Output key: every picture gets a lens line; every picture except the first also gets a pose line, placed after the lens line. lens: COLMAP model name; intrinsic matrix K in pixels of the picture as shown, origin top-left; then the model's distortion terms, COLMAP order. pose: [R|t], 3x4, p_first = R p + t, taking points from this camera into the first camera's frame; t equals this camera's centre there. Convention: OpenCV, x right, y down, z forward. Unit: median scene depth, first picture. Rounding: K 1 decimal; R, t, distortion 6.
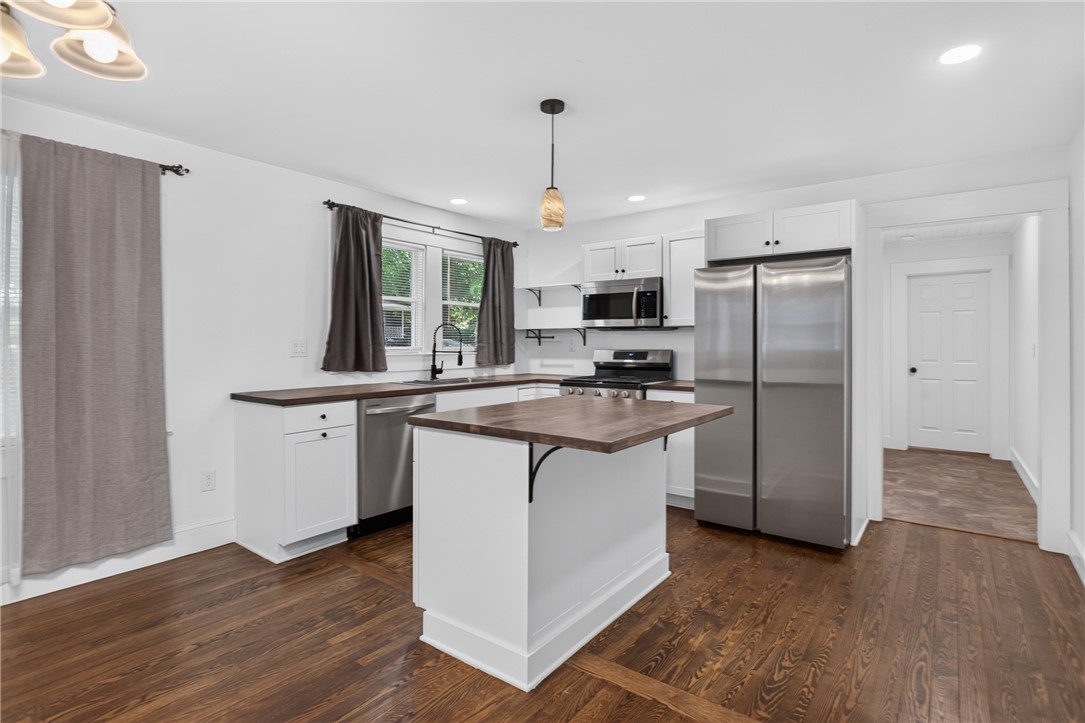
lens RADIAL K [[545.7, 0, 532.7], [0, 545.7, 342.9], [0, 0, 1]] dist [-0.012785, 0.005316]
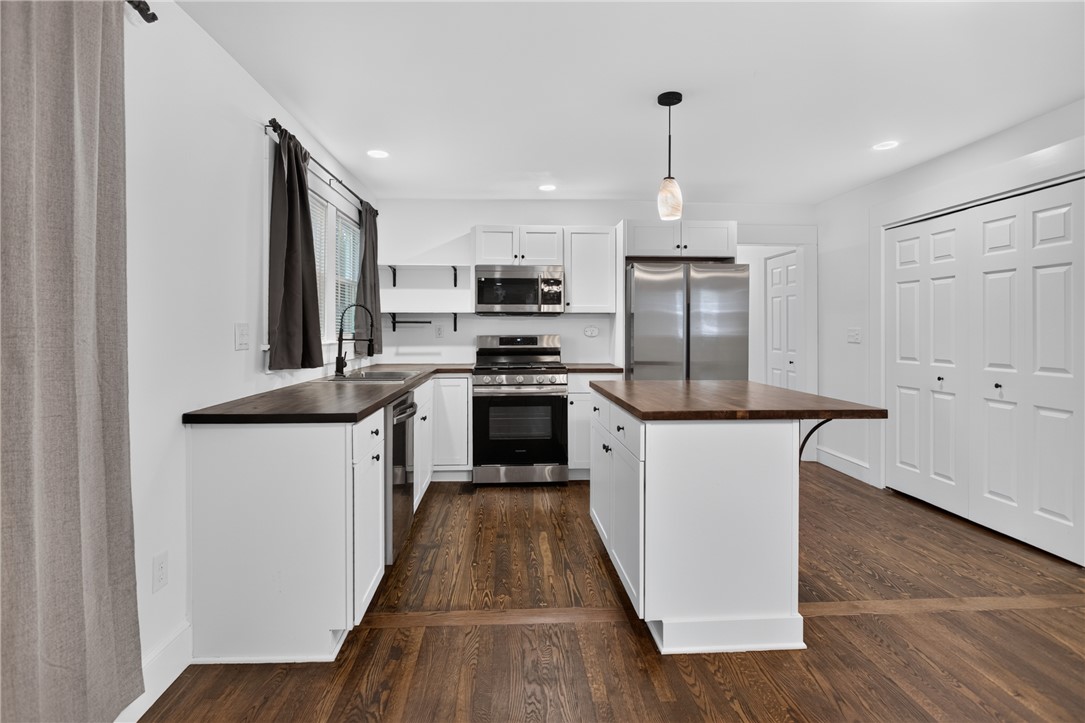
lens RADIAL K [[545.7, 0, 542.7], [0, 545.7, 329.7], [0, 0, 1]] dist [-0.012785, 0.005316]
pose [[0.755381, -0.000787, 0.655285, -0.485387], [-0.000286, 0.999999, 0.001531, 0.000745], [-0.655285, -0.001343, 0.755380, 0.227518]]
